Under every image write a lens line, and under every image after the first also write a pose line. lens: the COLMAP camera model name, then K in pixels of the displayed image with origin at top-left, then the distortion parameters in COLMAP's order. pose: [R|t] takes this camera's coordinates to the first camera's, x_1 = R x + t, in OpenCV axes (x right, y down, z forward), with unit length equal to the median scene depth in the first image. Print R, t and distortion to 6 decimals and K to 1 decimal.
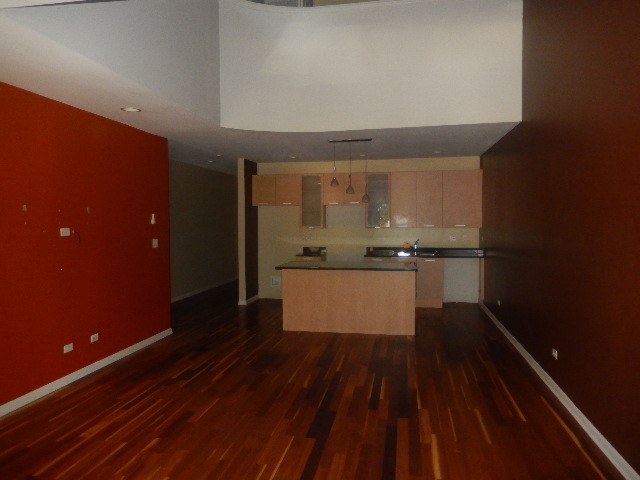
lens RADIAL K [[473.7, 0, 320.0], [0, 473.7, 240.0], [0, 0, 1]] dist [0.003519, 0.002266]
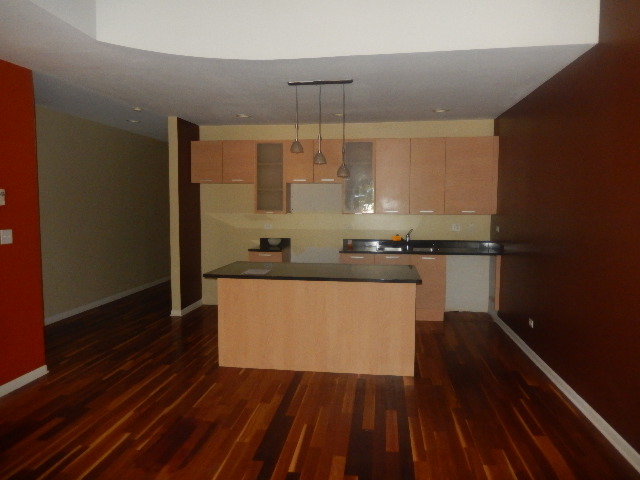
lens RADIAL K [[473.7, 0, 320.0], [0, 473.7, 240.0], [0, 0, 1]] dist [0.003519, 0.002266]
pose [[0.998683, 0.005180, 0.051040, 0.023460], [-0.006952, 0.999377, 0.034603, -0.009920], [-0.050829, -0.034913, 0.998097, 0.256465]]
